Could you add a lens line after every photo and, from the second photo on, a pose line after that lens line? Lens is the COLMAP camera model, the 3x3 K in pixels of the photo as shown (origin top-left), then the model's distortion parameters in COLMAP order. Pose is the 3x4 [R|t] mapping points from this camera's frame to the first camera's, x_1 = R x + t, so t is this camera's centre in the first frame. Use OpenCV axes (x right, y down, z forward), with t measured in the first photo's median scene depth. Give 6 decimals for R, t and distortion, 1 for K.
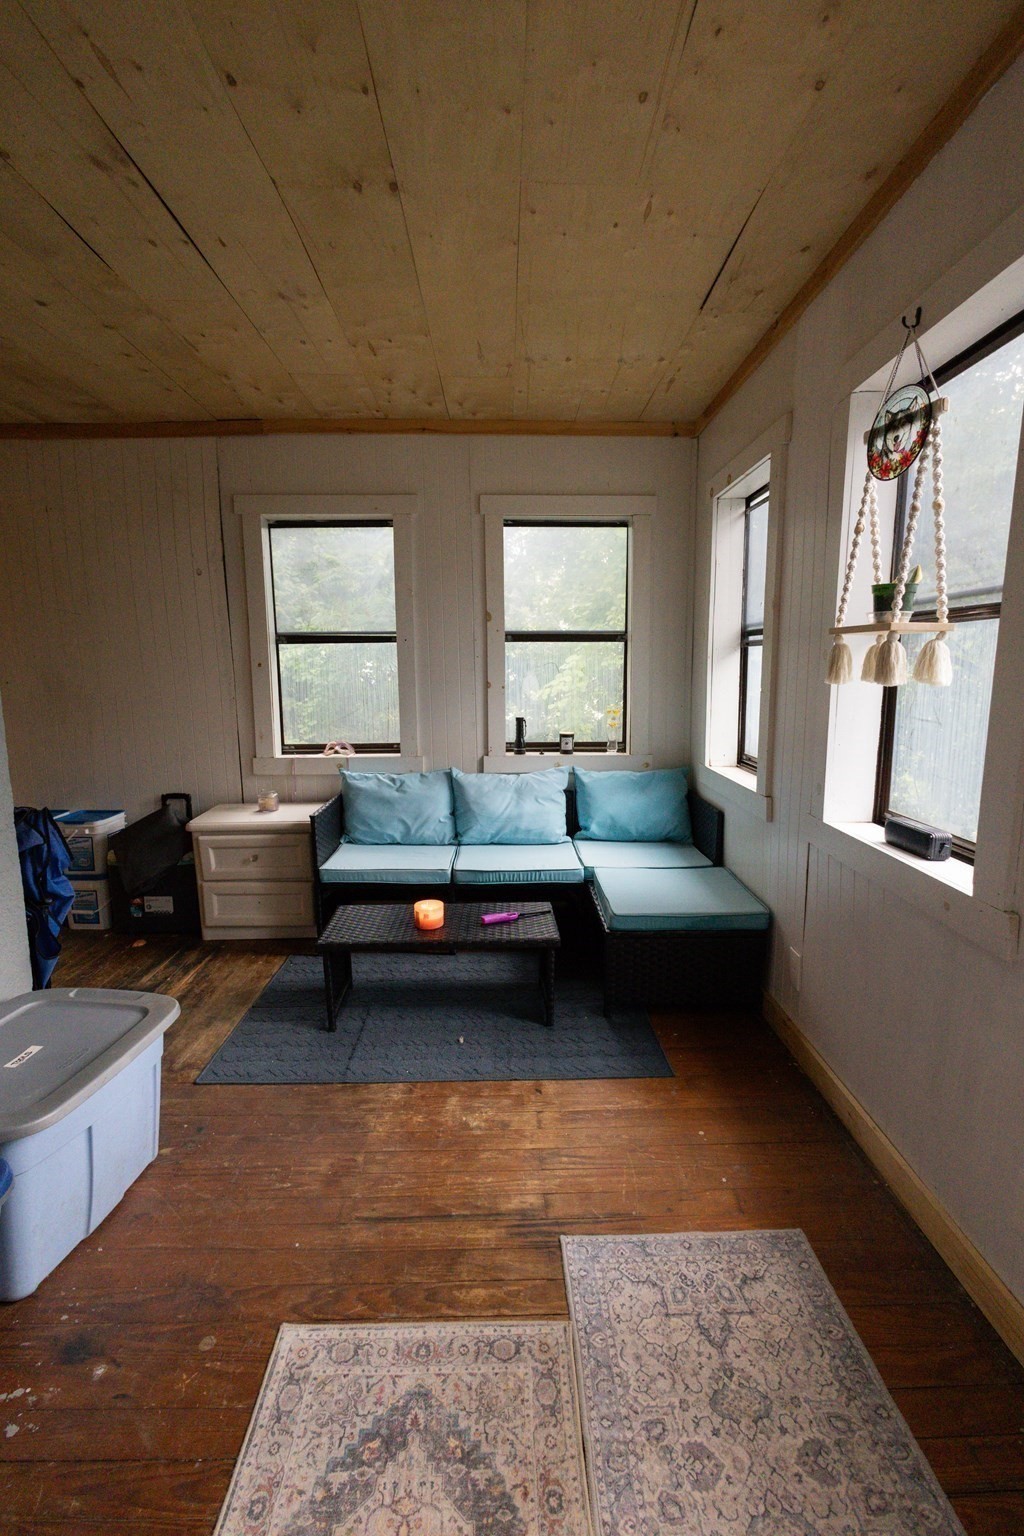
lens RADIAL K [[705.5, 0, 513.9], [0, 705.5, 770.8], [0, 0, 1]] dist [-0.001968, -0.000443]
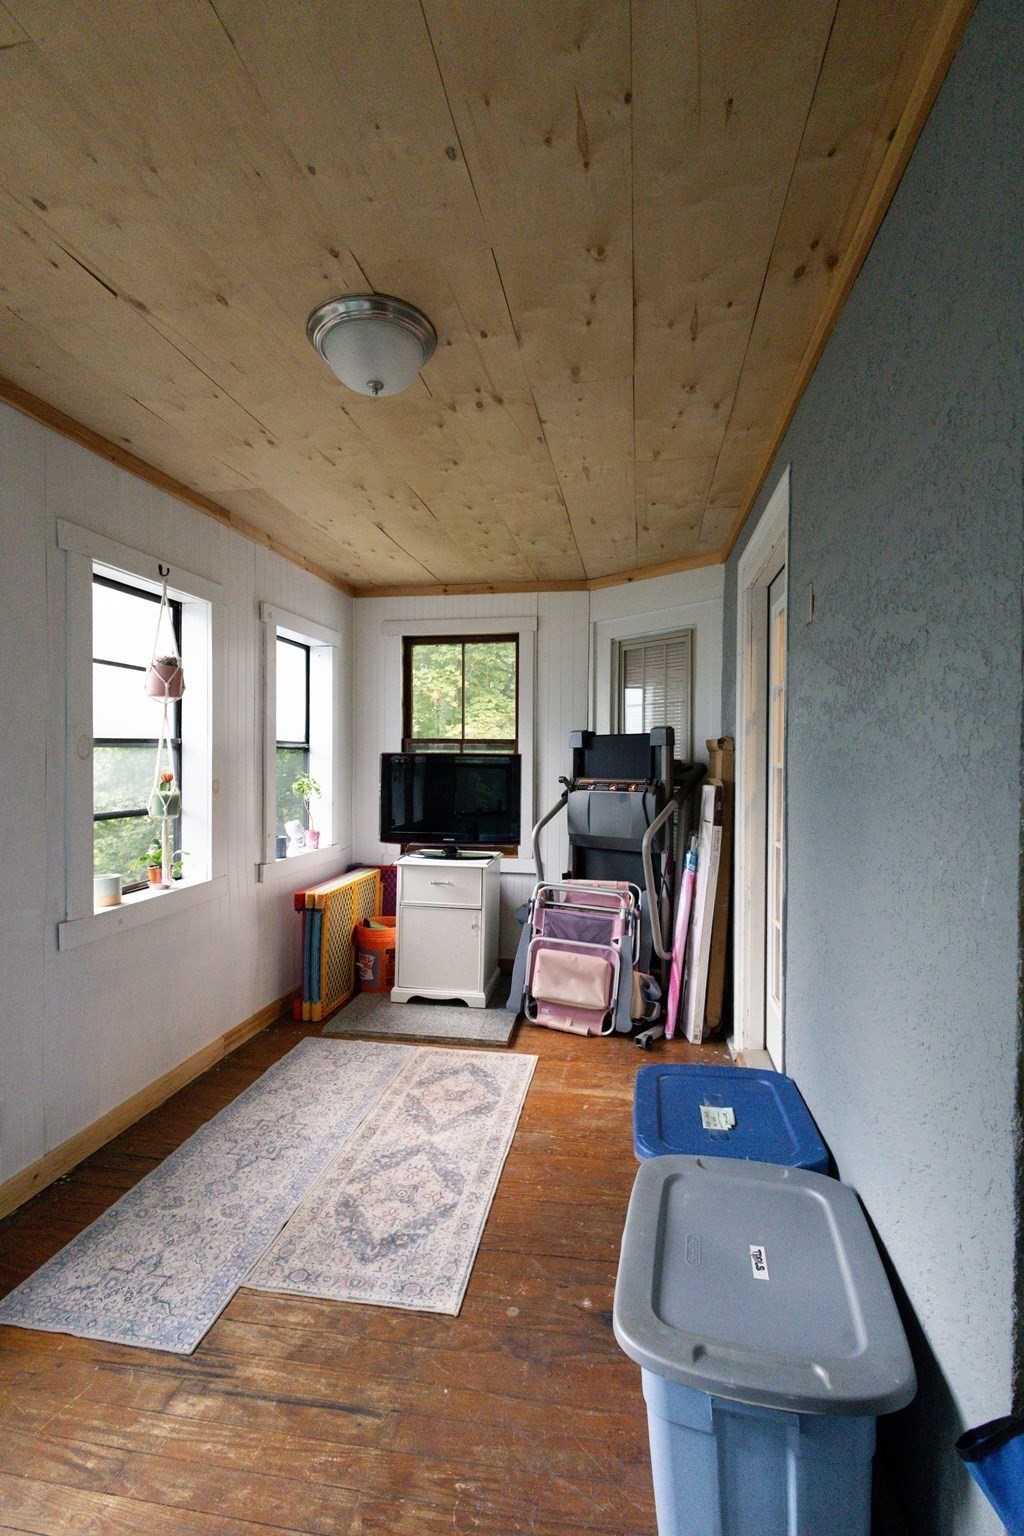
lens RADIAL K [[705.5, 0, 516.2], [0, 705.5, 766.0], [0, 0, 1]] dist [-0.001968, -0.000443]
pose [[-0.982640, 0.001793, 0.185512, -0.682179], [0.029871, 0.988436, 0.148668, -0.347990], [-0.183100, 0.151628, -0.971331, 2.096294]]
